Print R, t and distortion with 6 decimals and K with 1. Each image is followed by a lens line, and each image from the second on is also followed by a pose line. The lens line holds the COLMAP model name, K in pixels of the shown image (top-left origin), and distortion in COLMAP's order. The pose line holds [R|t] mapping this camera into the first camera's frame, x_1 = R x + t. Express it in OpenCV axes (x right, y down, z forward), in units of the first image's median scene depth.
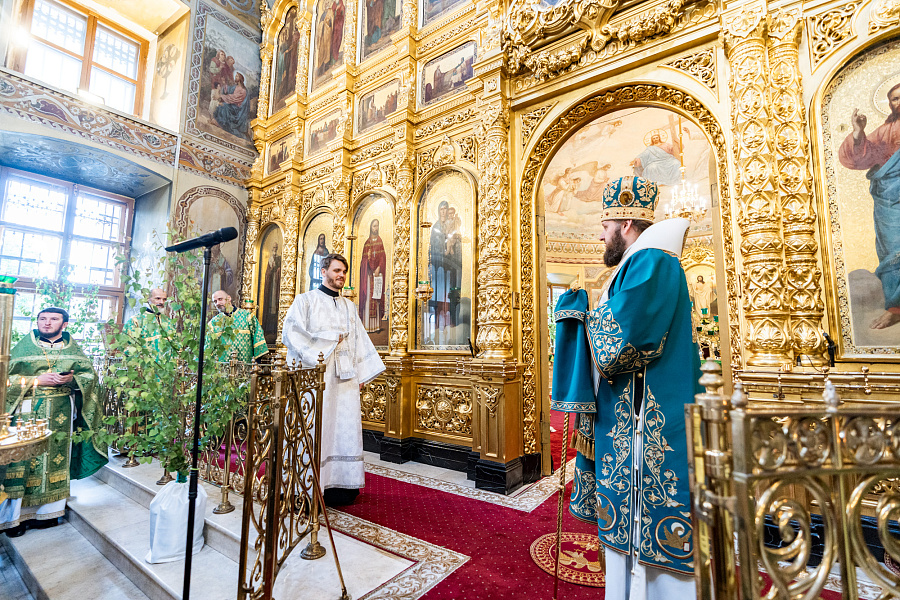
lens RADIAL K [[401.1, 0, 446.3], [0, 401.1, 301.2], [0, 0, 1]] dist [-0.012206, 0.005513]
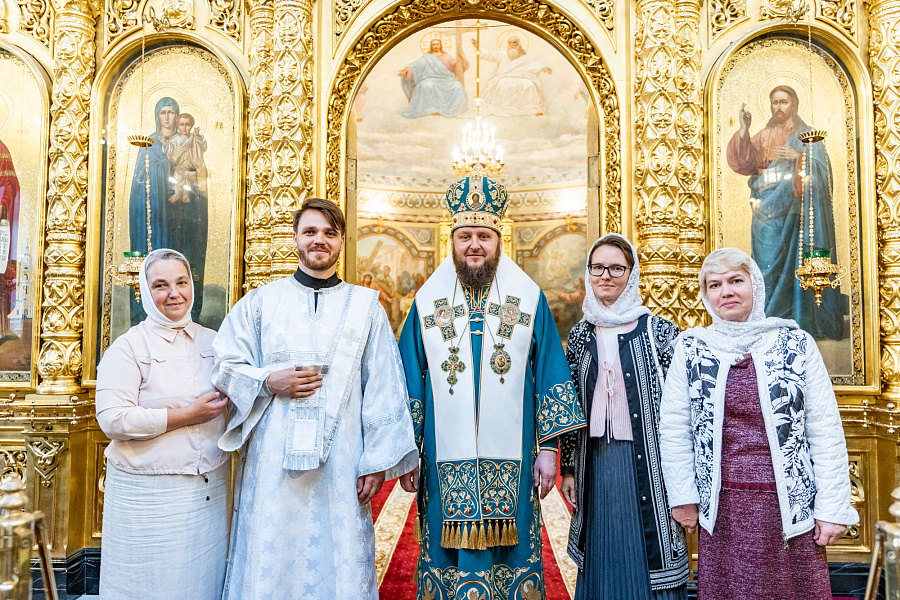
lens RADIAL K [[651.9, 0, 431.5], [0, 651.9, 298.3], [0, 0, 1]] dist [0.003865, 0.000545]
pose [[0.840669, 0.025257, 0.540960, -0.207682], [-0.057656, 0.997409, 0.043032, -0.052794], [-0.538471, -0.067365, 0.839947, 0.093227]]
